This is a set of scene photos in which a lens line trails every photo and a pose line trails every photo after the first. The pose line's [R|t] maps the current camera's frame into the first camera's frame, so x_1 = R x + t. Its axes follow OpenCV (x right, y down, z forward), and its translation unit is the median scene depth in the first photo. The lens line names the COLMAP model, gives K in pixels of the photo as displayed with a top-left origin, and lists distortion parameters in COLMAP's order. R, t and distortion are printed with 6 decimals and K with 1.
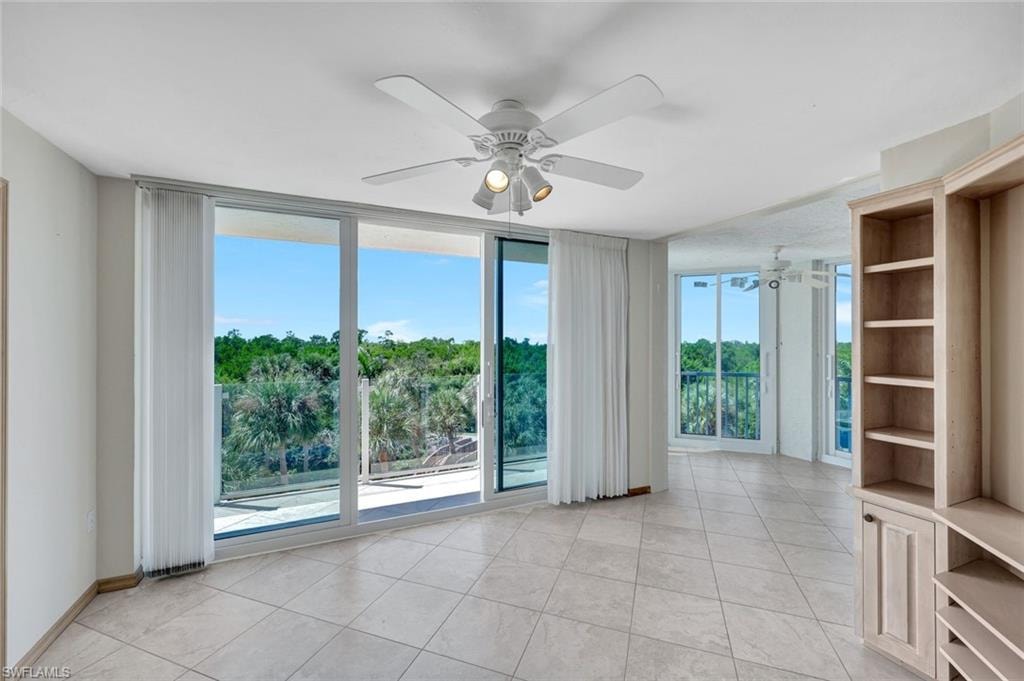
lens RADIAL K [[414.2, 0, 512.0], [0, 414.2, 340.5], [0, 0, 1]] dist [-0.009232, -0.000054]
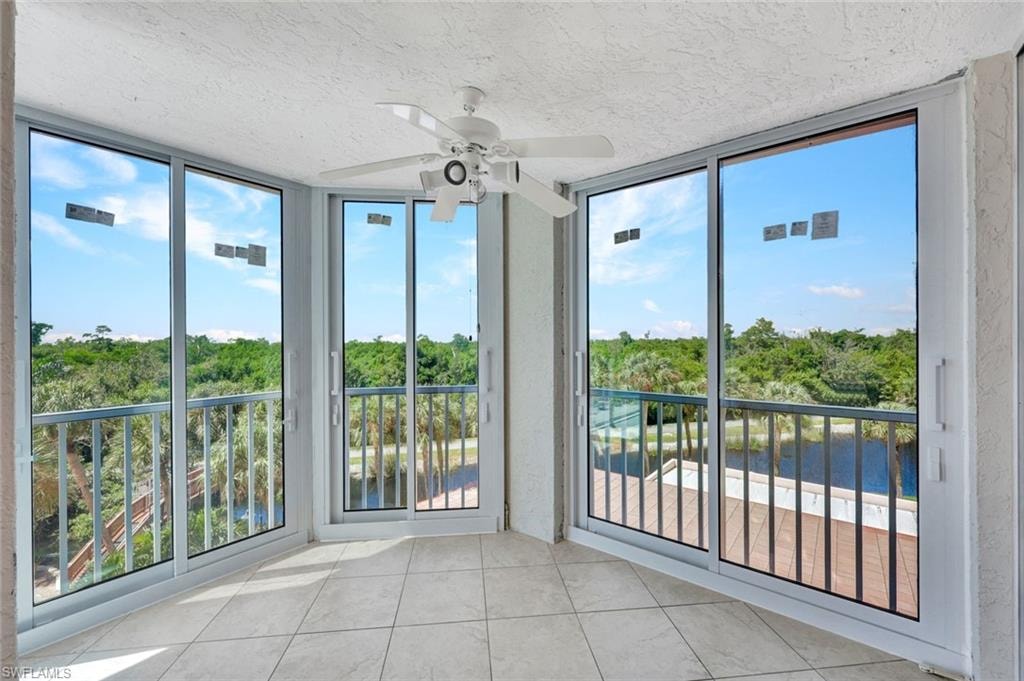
lens RADIAL K [[408.2, 0, 513.6], [0, 408.2, 339.7], [0, 0, 1]] dist [0.002318, 0.000246]
pose [[0.890669, -0.002608, 0.454645, 0.398288], [0.001815, 0.999996, 0.002181, 0.015983], [-0.454649, -0.001117, 0.890670, 0.495708]]
